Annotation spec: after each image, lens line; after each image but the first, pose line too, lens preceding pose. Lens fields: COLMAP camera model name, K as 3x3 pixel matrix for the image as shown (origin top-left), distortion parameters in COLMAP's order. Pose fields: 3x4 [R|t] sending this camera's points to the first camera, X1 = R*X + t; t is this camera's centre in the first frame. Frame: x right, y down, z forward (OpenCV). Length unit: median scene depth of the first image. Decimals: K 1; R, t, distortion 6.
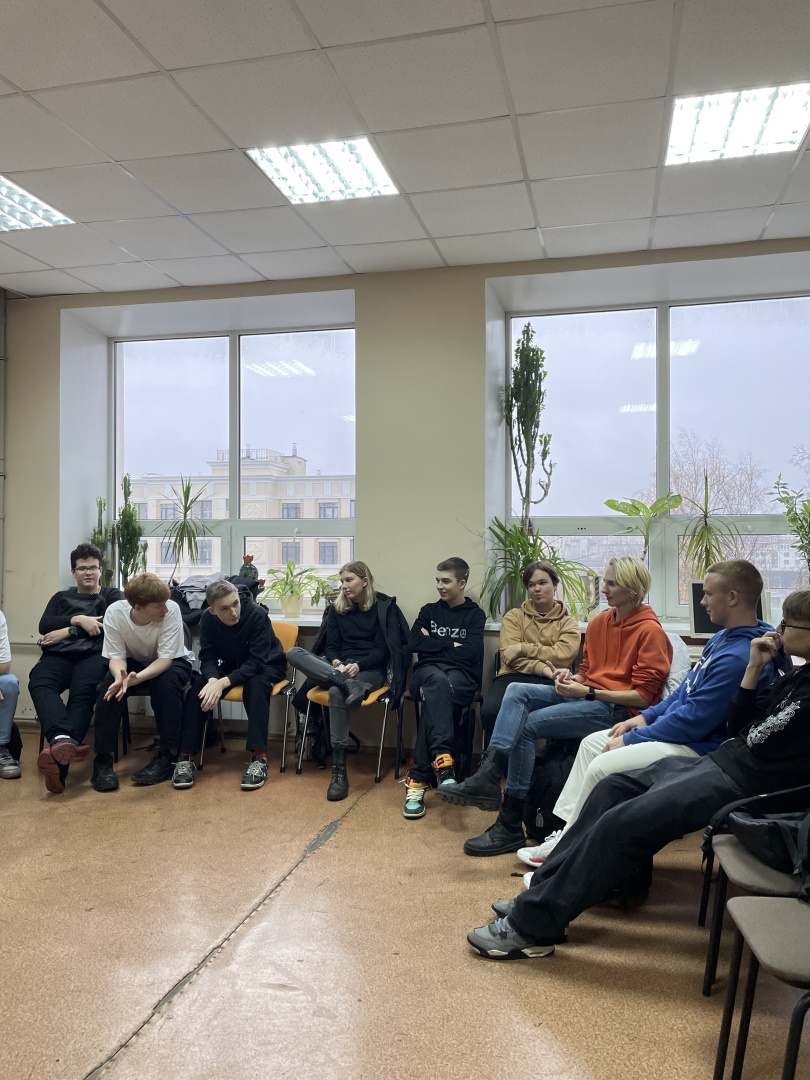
lens RADIAL K [[830.4, 0, 405.0], [0, 830.4, 540.0], [0, 0, 1]] dist [0.078038, -0.115100]
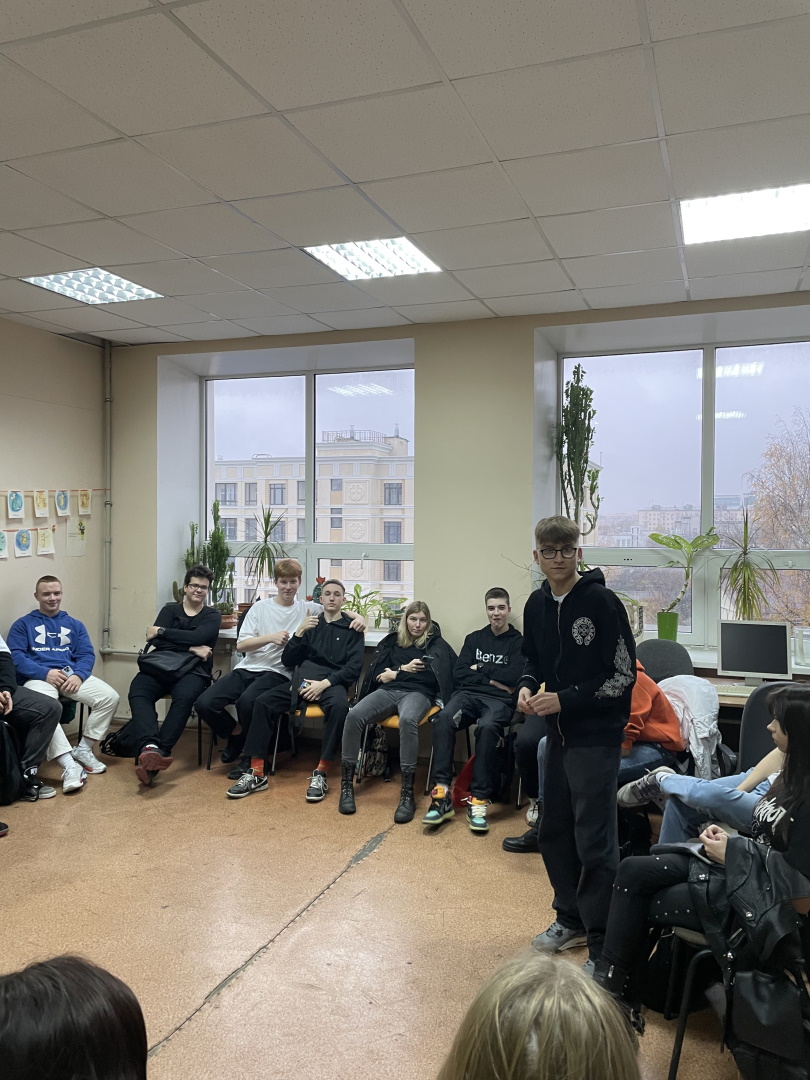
lens RADIAL K [[827.4, 0, 411.8], [0, 827.4, 536.5], [0, 0, 1]] dist [0.083059, -0.114885]
pose [[0.993220, 0.006582, -0.116061, 0.066070], [-0.003707, 0.999681, 0.024973, -0.072042], [0.116189, -0.024373, 0.992928, -0.082096]]
